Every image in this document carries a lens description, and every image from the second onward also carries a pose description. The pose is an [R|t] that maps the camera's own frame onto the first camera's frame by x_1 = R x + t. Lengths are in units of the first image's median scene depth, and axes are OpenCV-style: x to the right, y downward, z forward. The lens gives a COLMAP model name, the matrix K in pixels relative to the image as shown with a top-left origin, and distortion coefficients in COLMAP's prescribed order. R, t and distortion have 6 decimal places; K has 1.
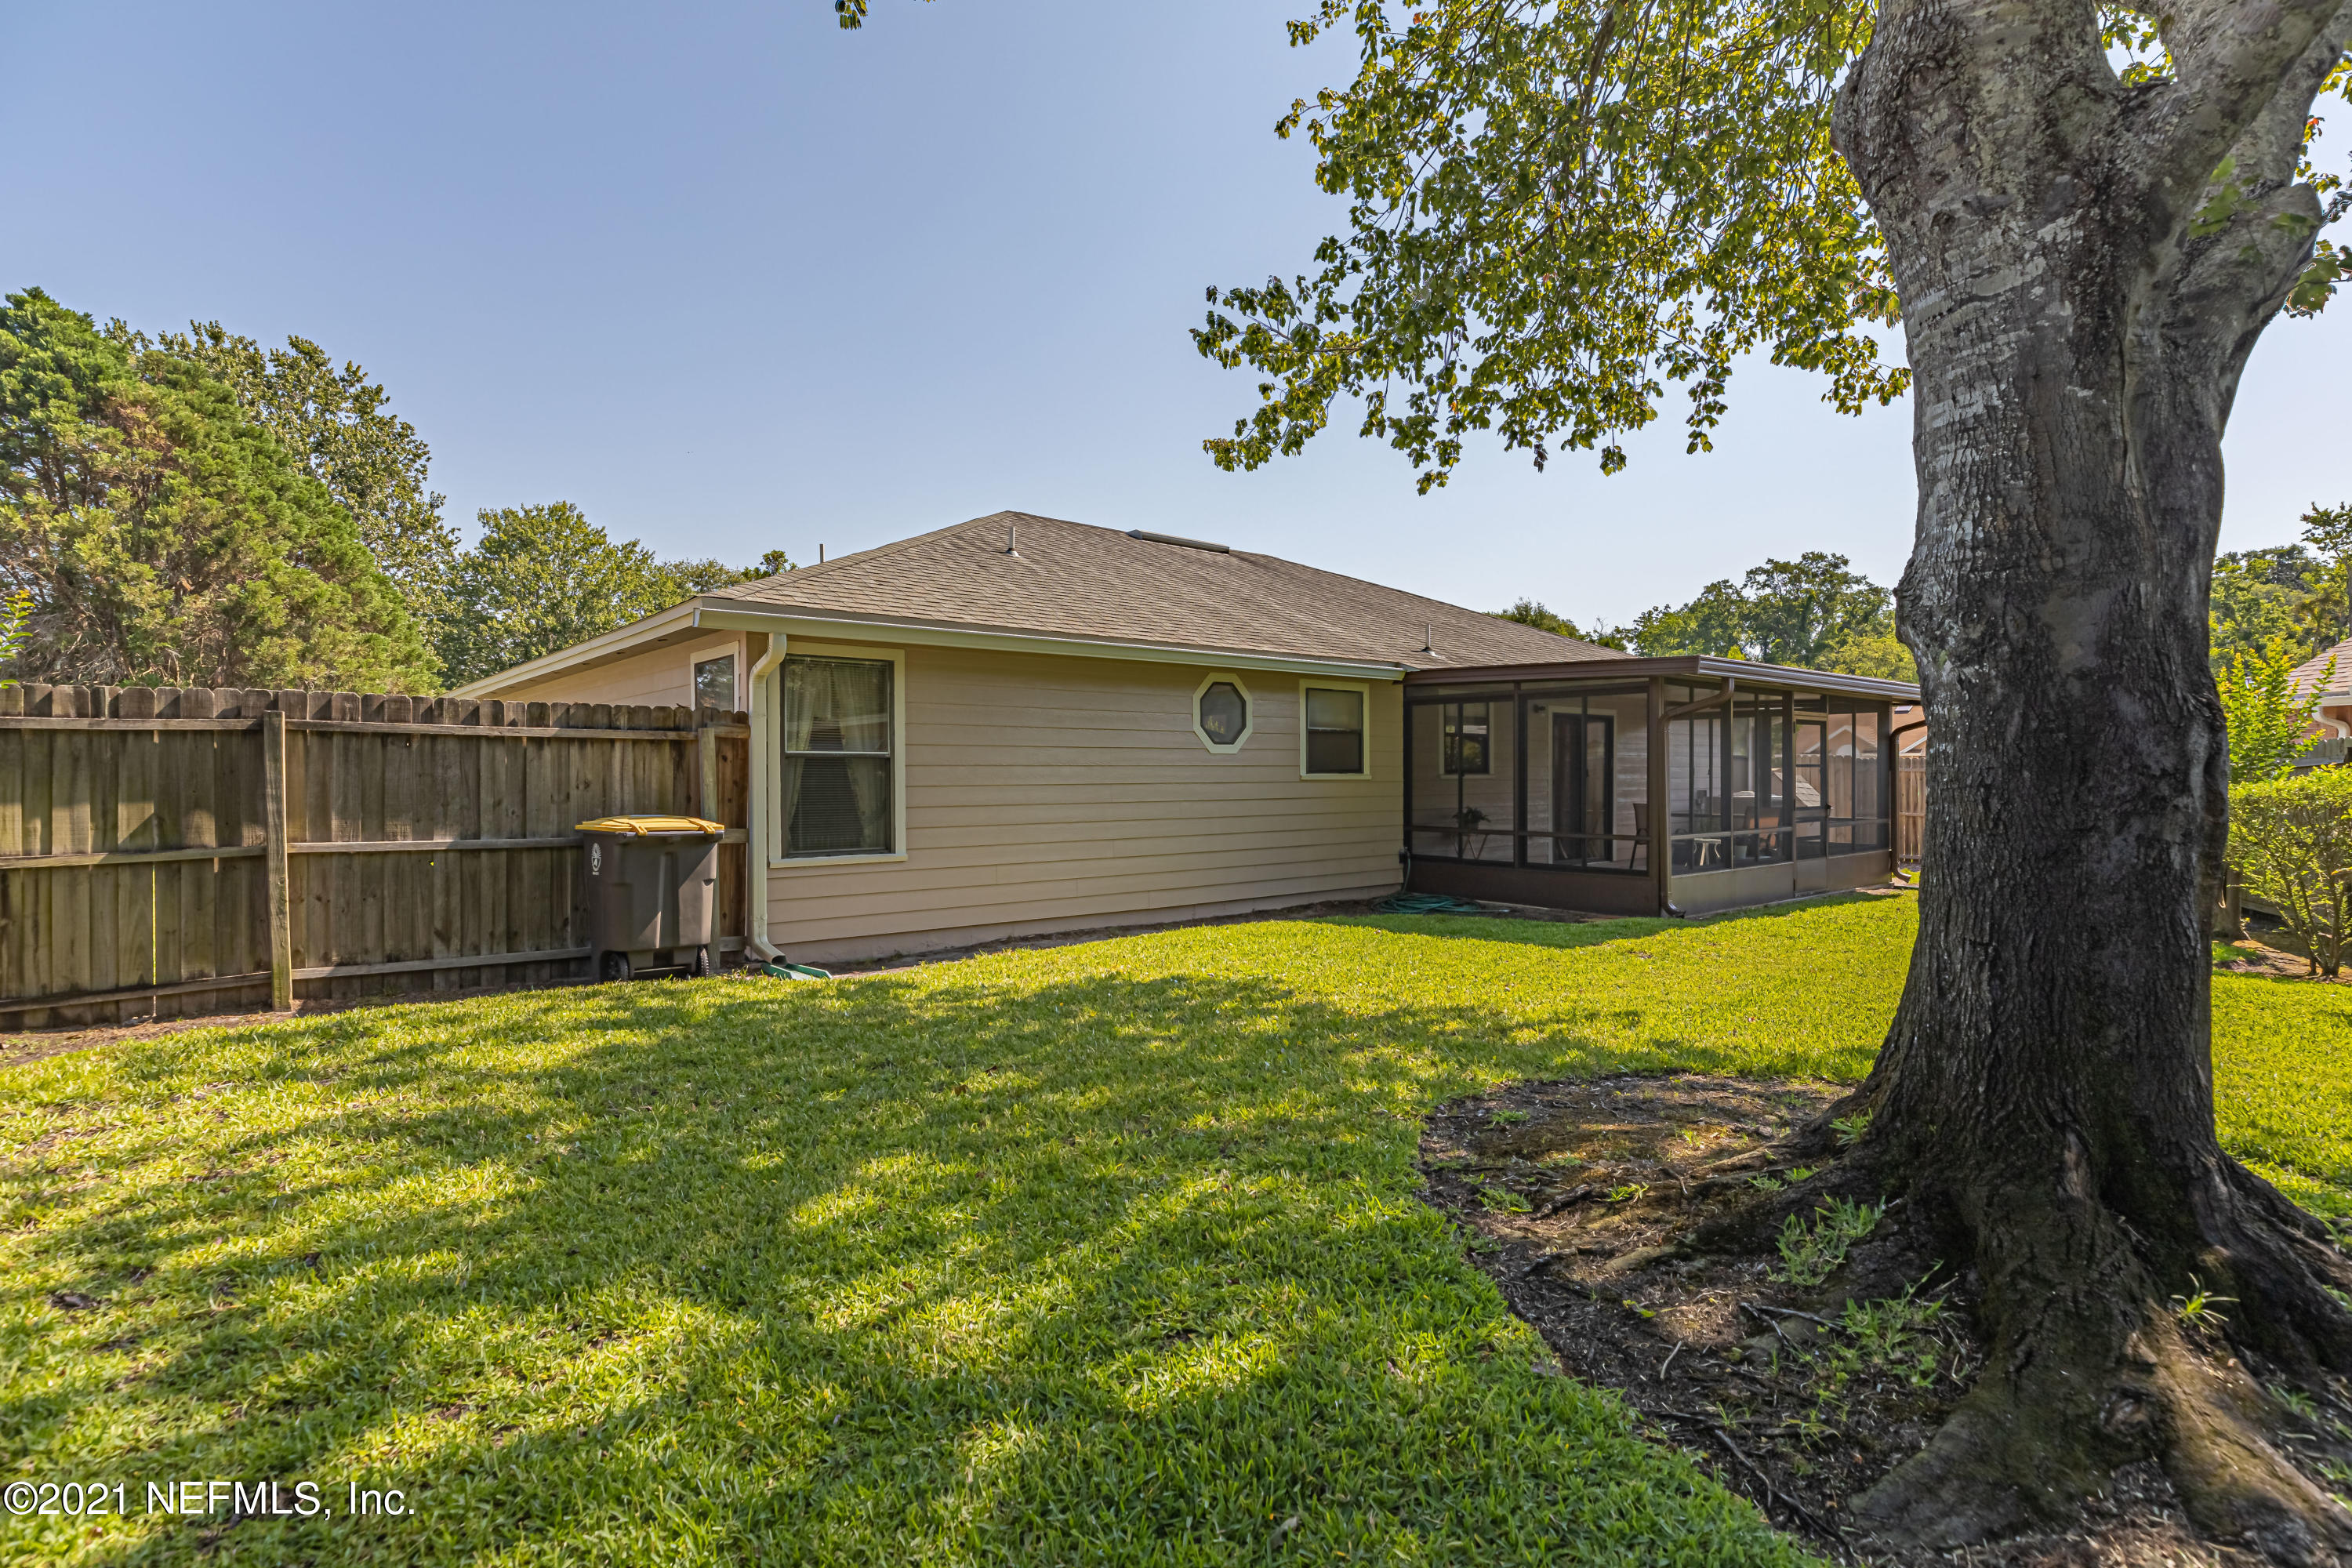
lens RADIAL K [[1139.0, 0, 1175.3], [0, 1139.0, 780.0], [0, 0, 1]] dist [-0.004576, 0.000517]
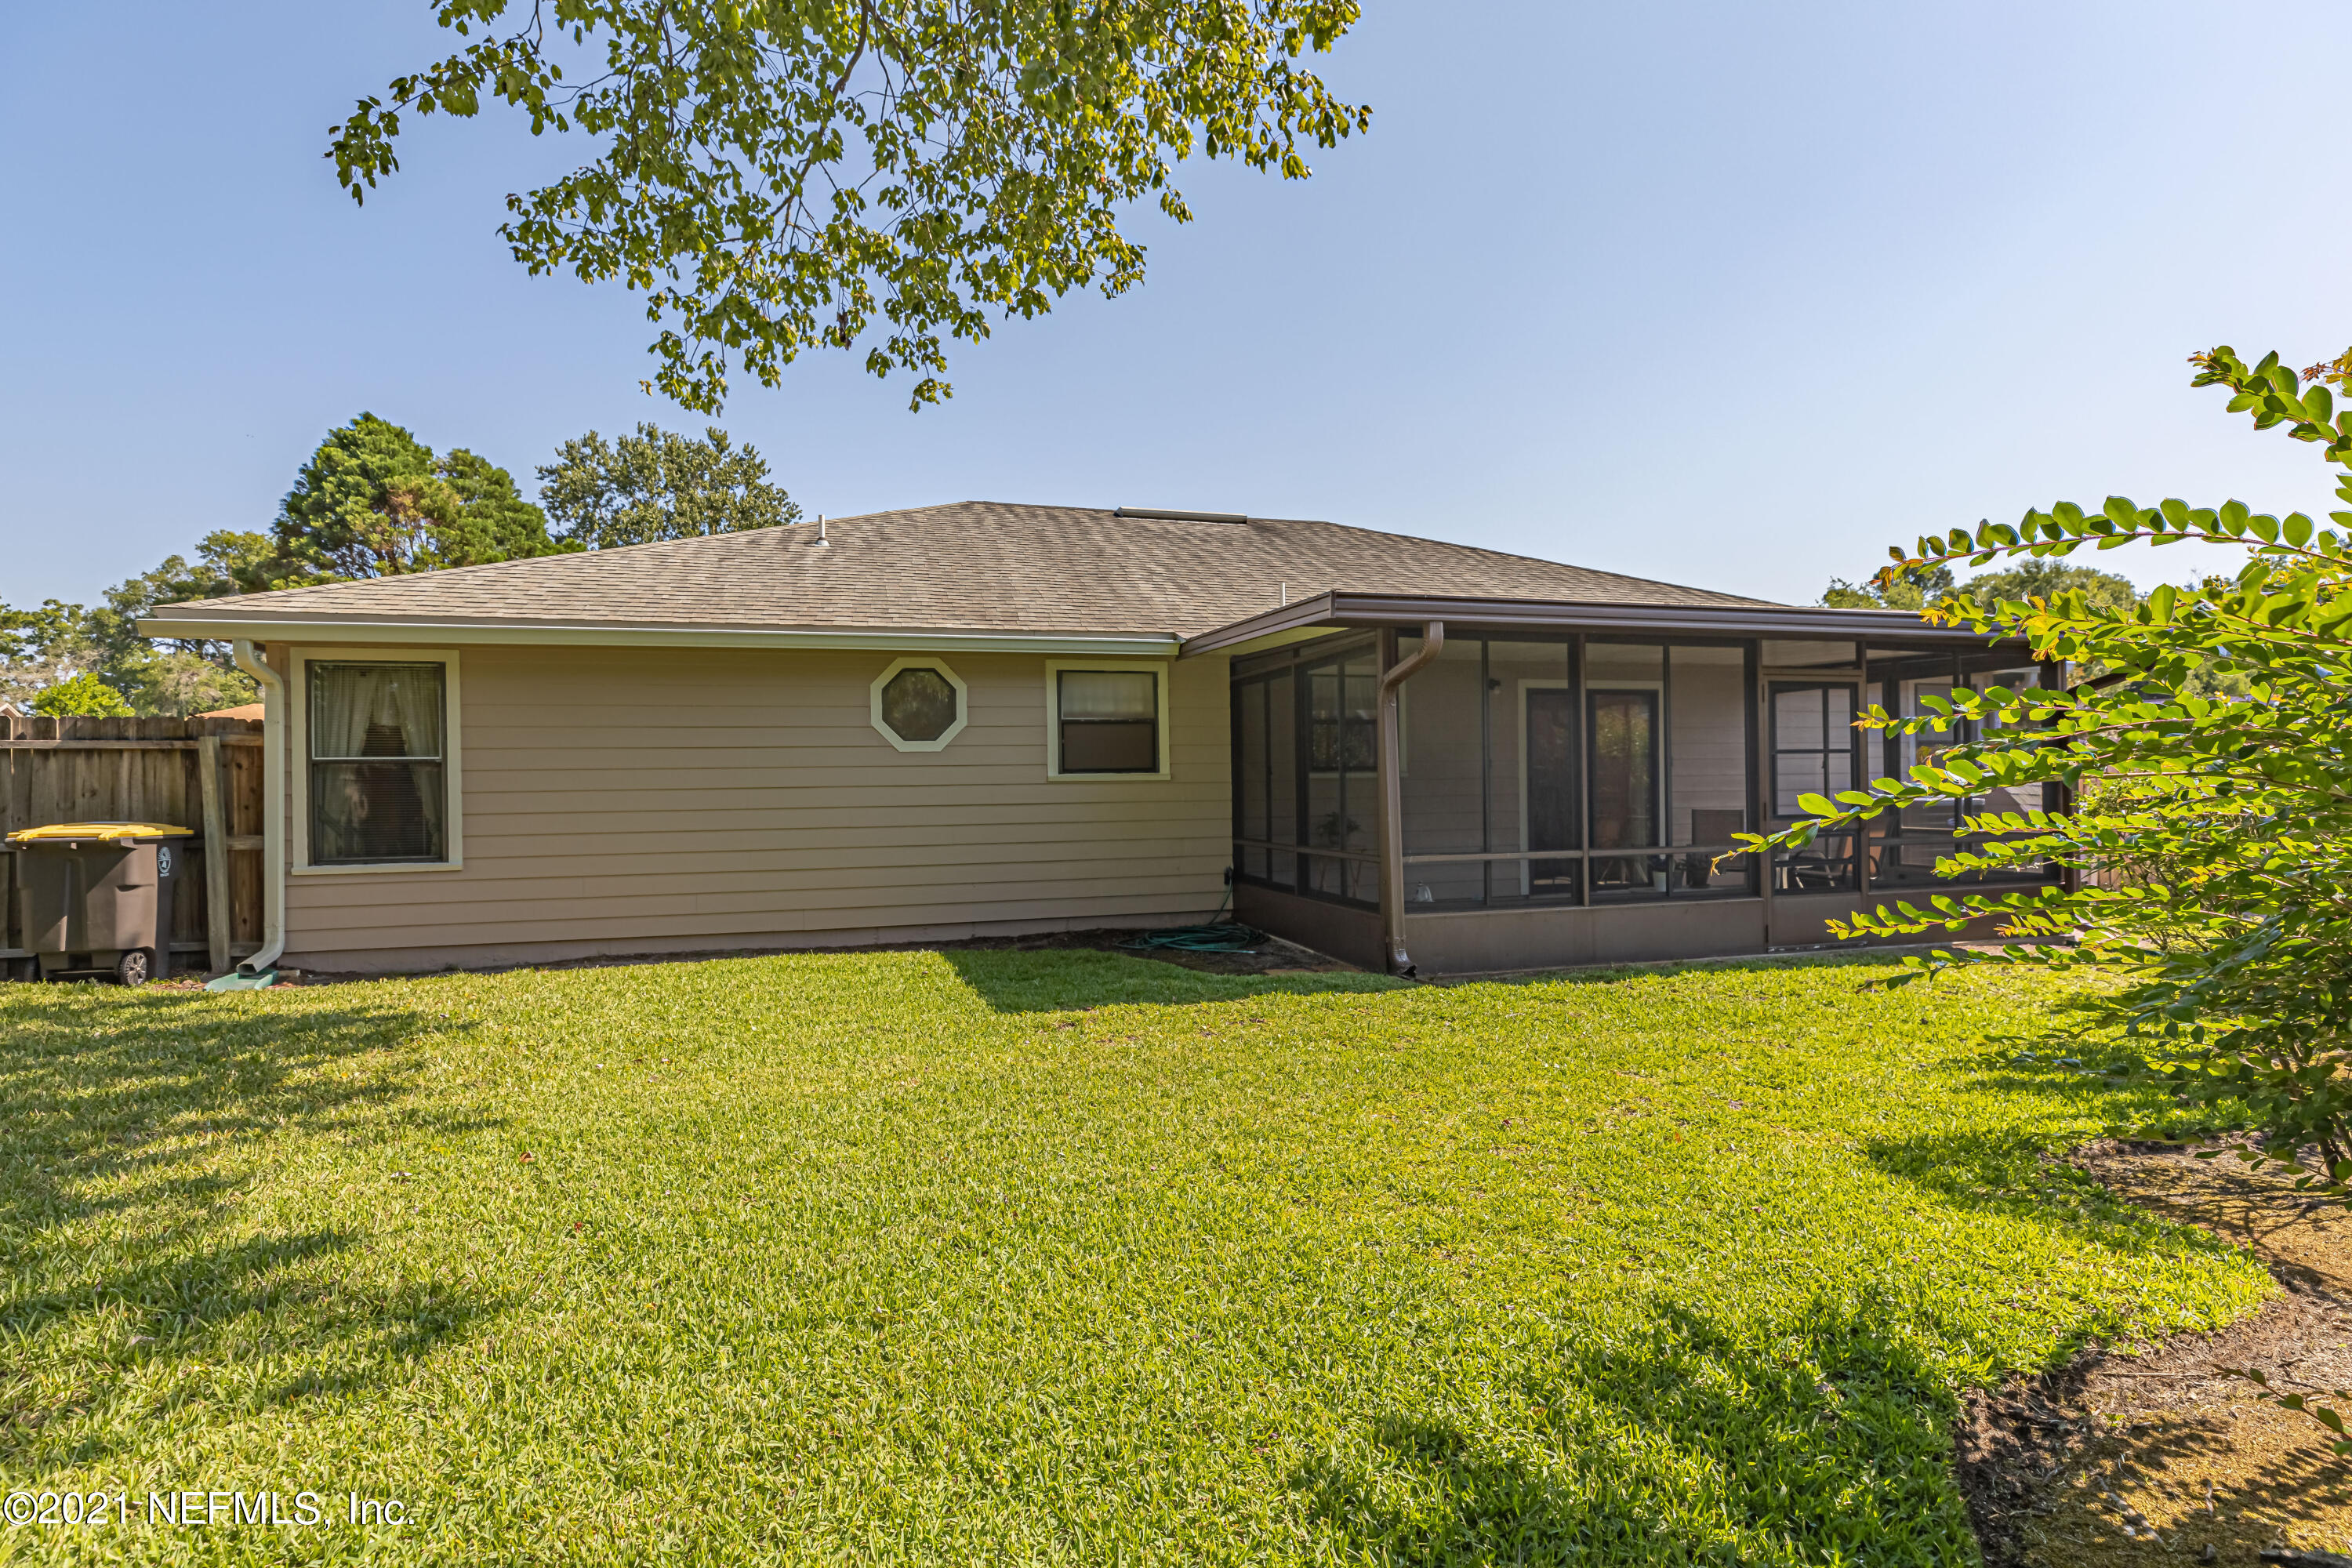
lens RADIAL K [[1139.0, 0, 1175.3], [0, 1139.0, 780.0], [0, 0, 1]] dist [-0.004576, 0.000517]
pose [[0.917386, -0.012500, -0.397802, 0.610166], [0.009690, 0.999912, -0.009075, 0.008456], [0.397880, 0.004471, 0.917426, 0.319777]]
